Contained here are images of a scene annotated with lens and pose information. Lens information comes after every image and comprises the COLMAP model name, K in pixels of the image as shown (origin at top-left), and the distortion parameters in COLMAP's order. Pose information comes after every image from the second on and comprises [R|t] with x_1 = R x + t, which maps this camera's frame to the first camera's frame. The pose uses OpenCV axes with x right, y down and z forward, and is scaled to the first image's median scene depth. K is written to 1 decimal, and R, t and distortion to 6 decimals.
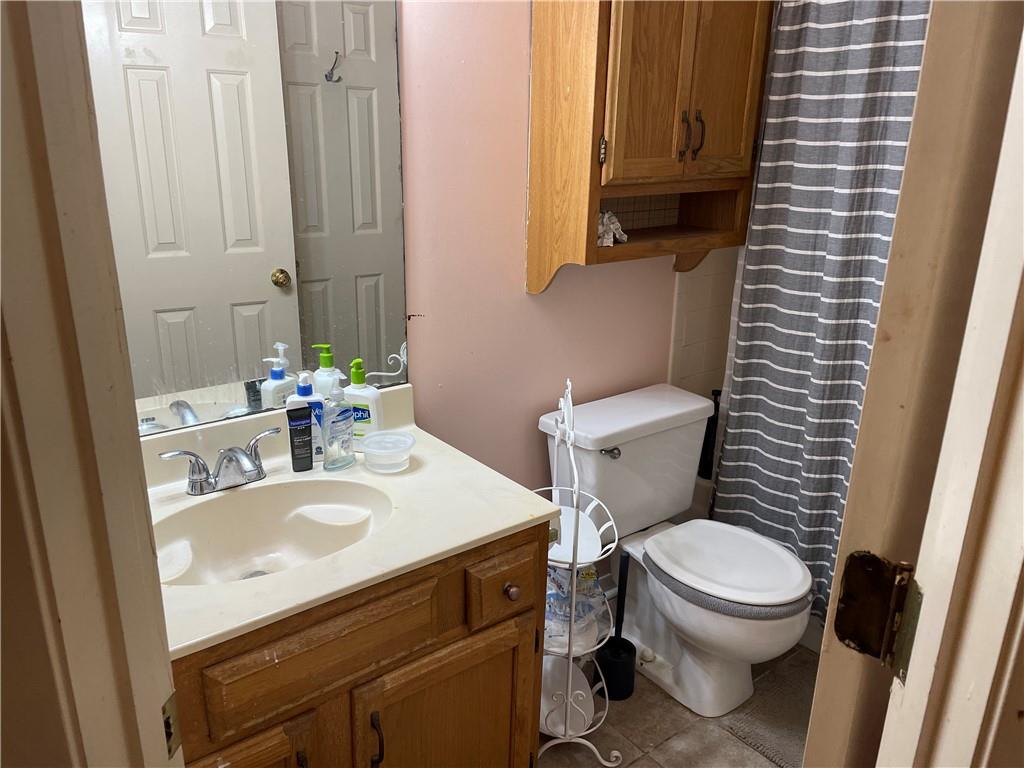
lens RADIAL K [[773.5, 0, 512.7], [0, 773.5, 385.5], [0, 0, 1]] dist [0.102373, -0.124802]
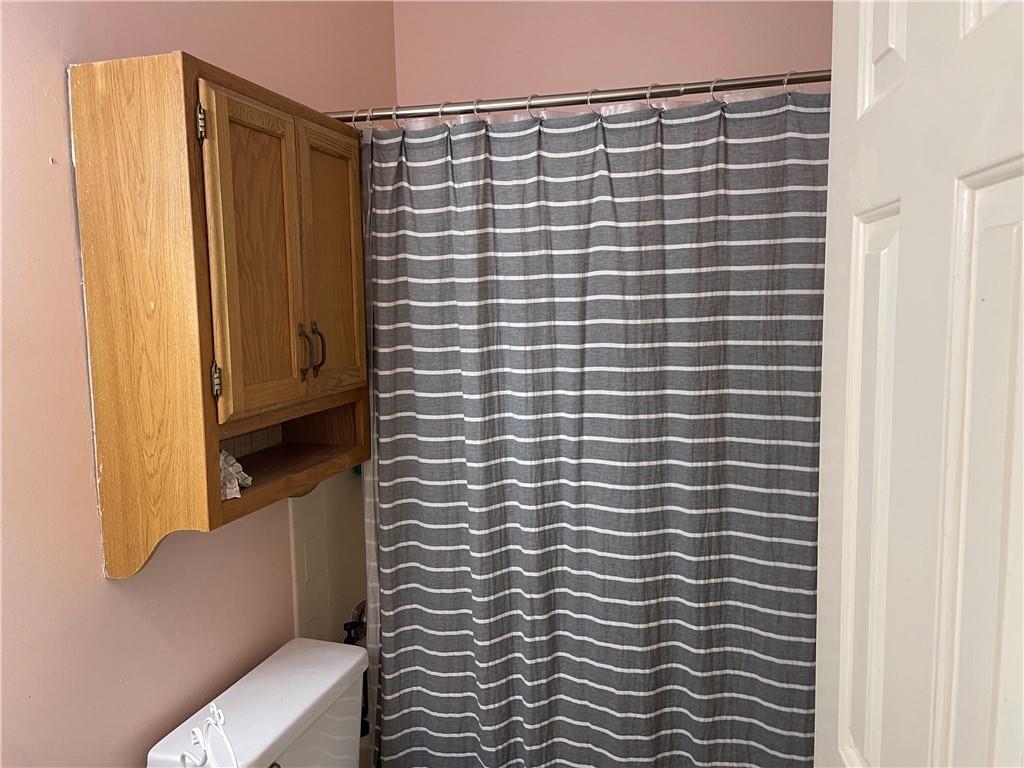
lens RADIAL K [[773.5, 0, 512.7], [0, 773.5, 385.5], [0, 0, 1]] dist [0.102373, -0.124802]
pose [[0.806473, -0.094074, 0.583739, -0.087685], [0.211265, 0.967937, -0.135885, -0.120028], [-0.552240, 0.232911, 0.800490, 0.213044]]
